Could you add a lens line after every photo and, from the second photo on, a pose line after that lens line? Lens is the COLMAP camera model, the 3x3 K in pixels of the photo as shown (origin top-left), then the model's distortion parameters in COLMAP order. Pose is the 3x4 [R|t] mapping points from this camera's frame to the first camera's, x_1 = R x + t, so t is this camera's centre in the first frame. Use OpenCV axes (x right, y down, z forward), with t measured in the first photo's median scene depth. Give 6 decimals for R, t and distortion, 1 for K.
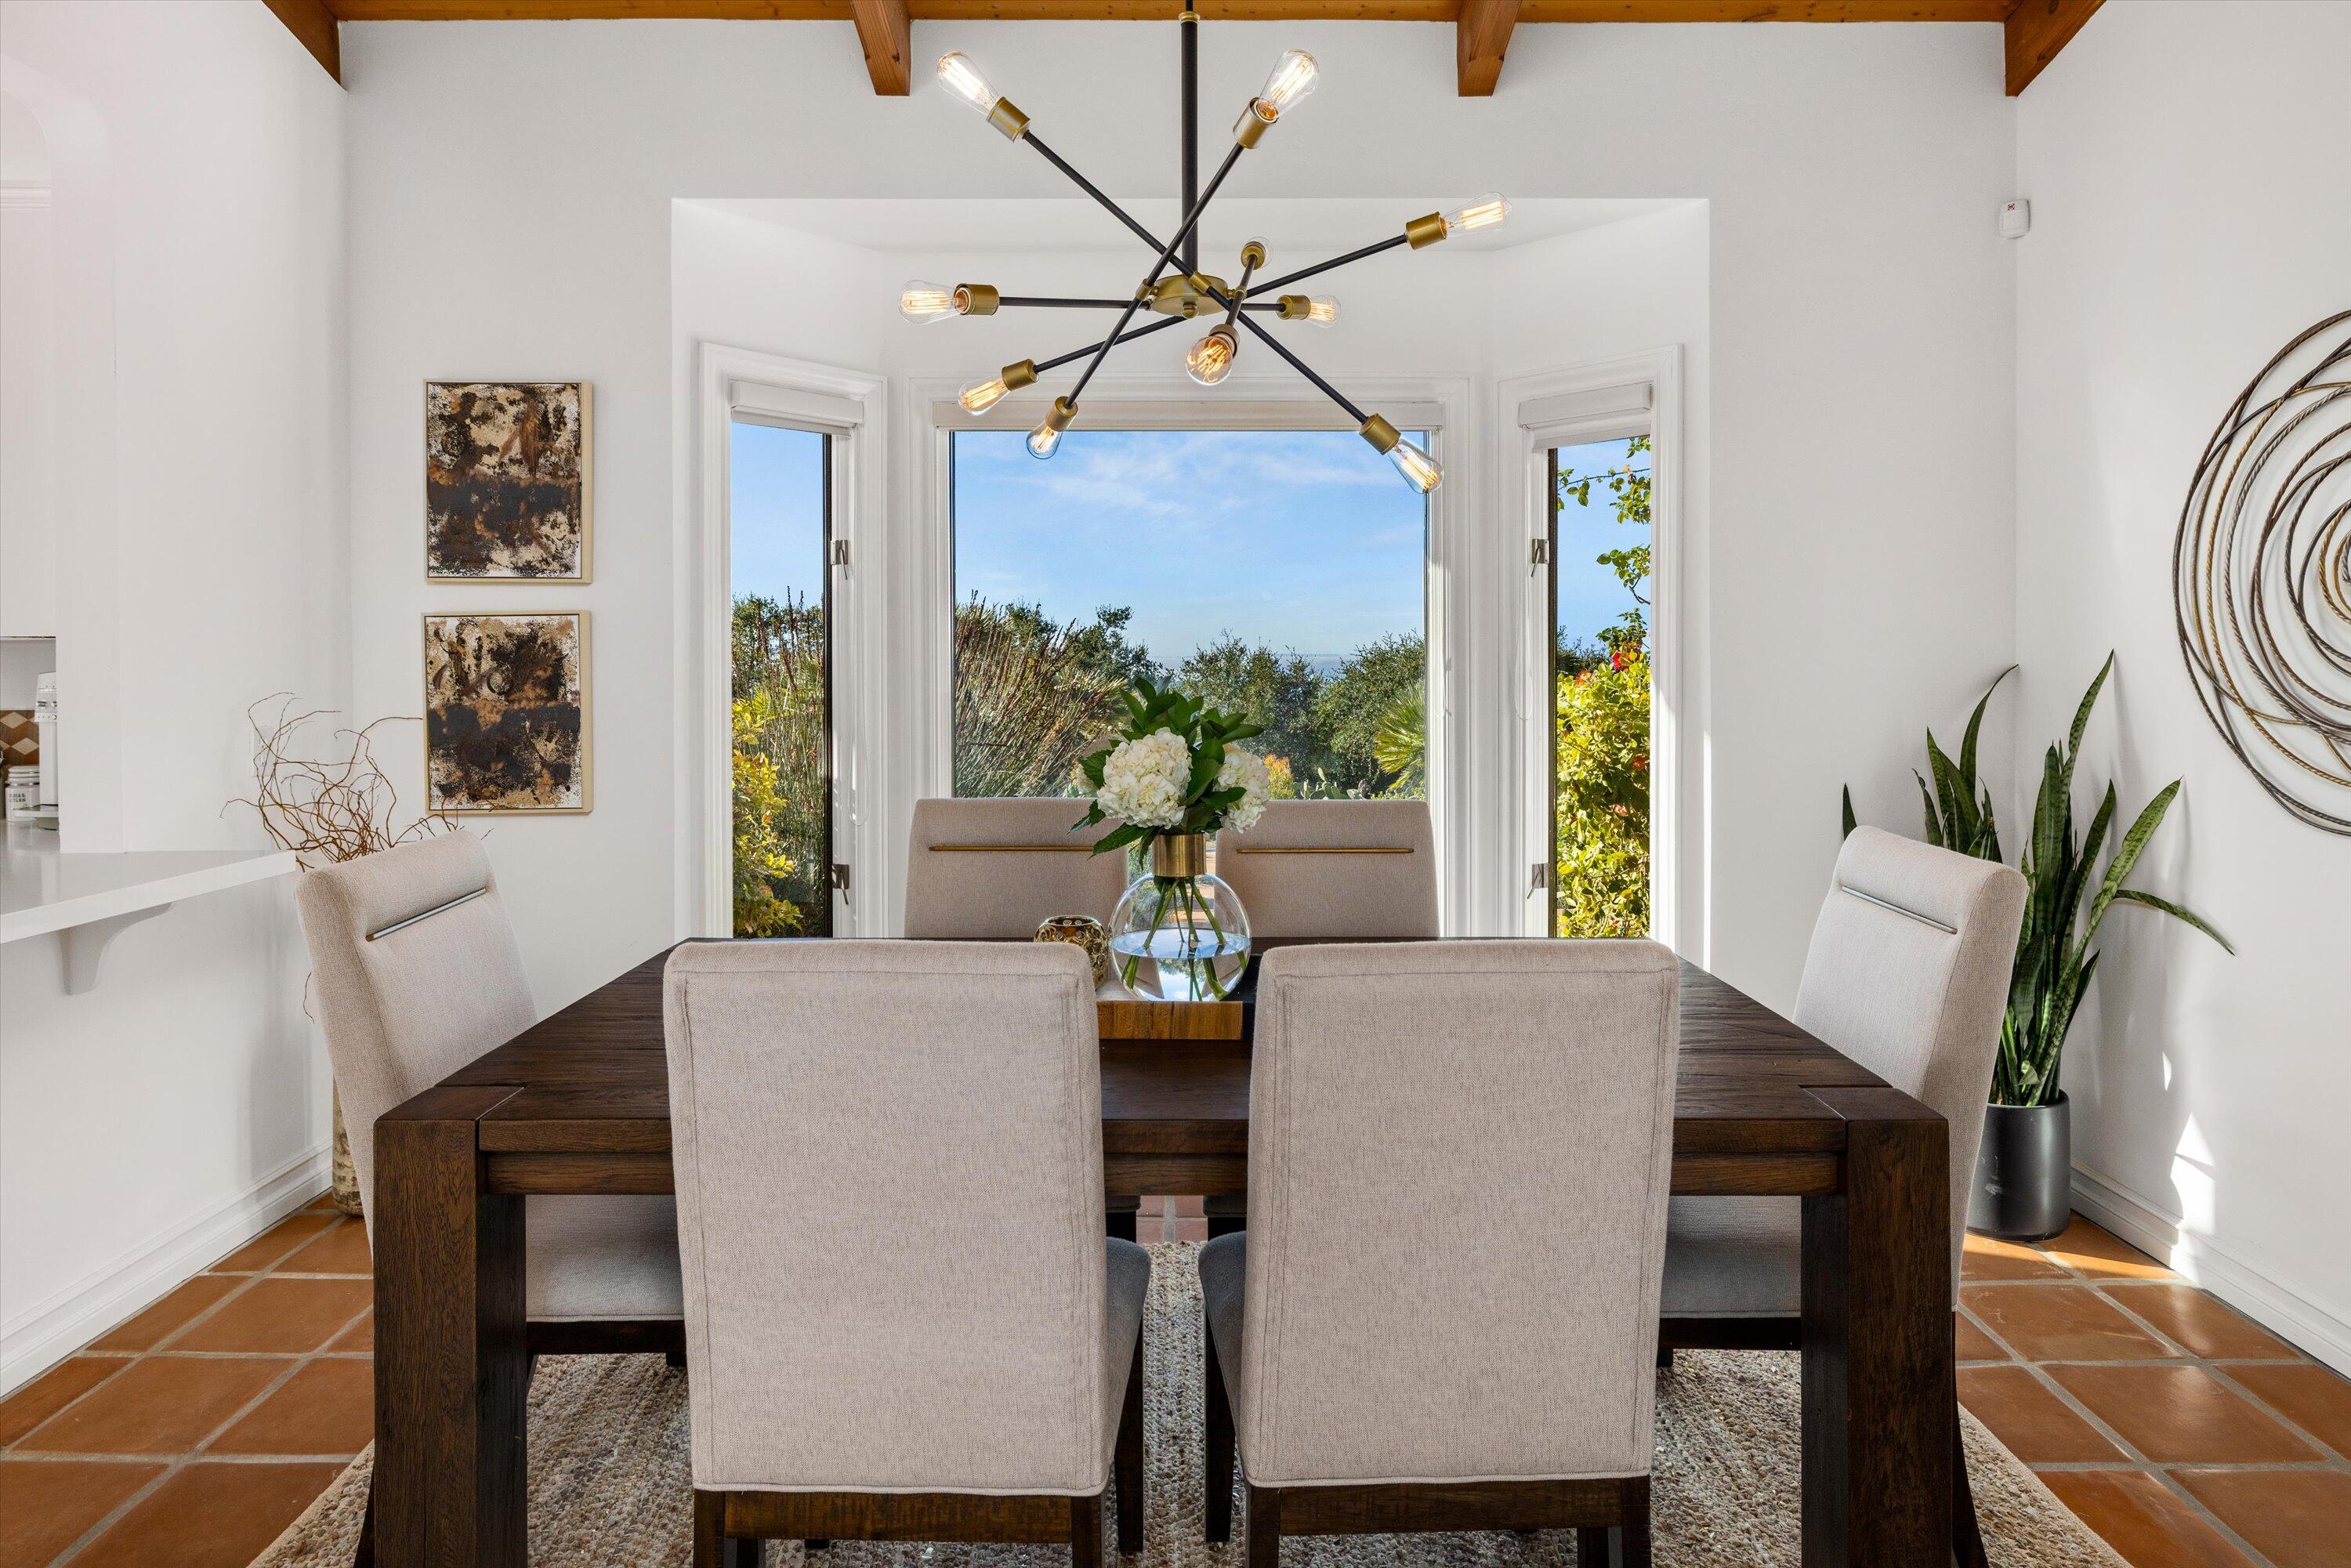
lens RADIAL K [[1367.1, 0, 1170.3], [0, 1367.1, 673.7], [0, 0, 1]] dist [0.000107, -0.000636]
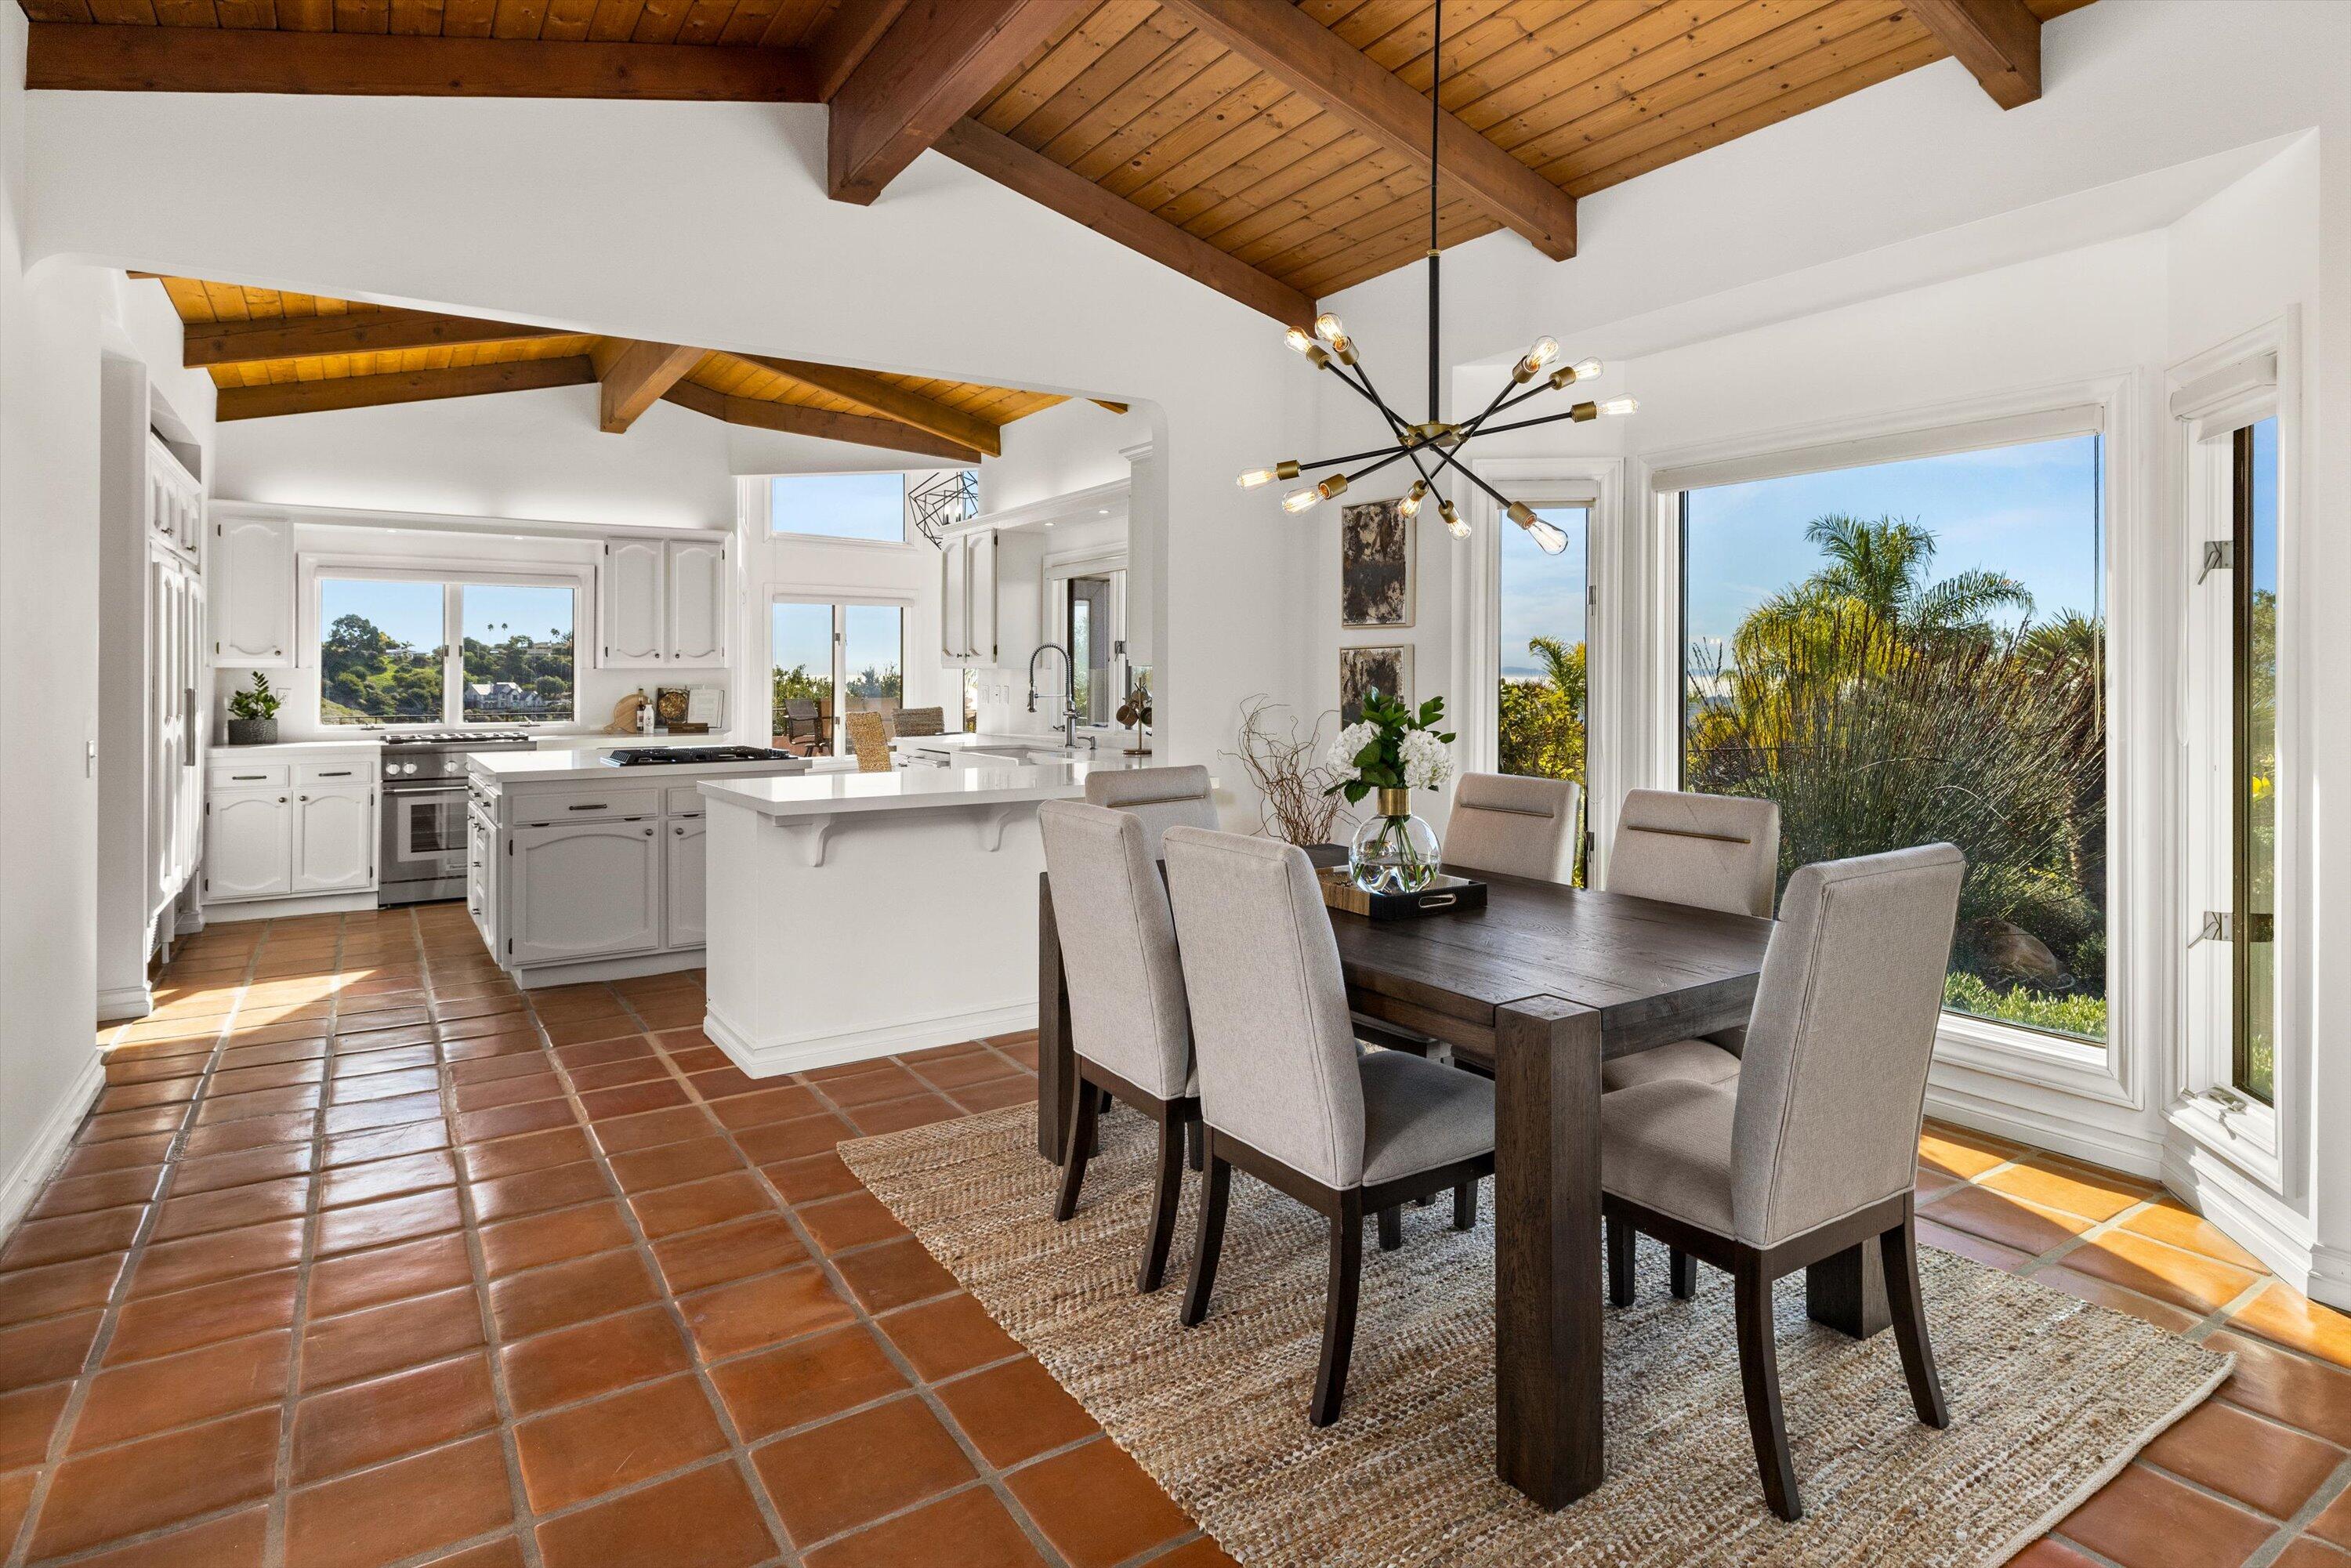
lens RADIAL K [[1234.0, 0, 1182.2], [0, 1234.0, 663.4], [0, 0, 1]] dist [0.016222, -0.000684]
pose [[0.562235, -0.006181, -0.826954, 0.581413], [-0.010696, 0.999834, -0.014745, -0.001106], [0.826908, 0.017135, 0.562076, 0.004821]]
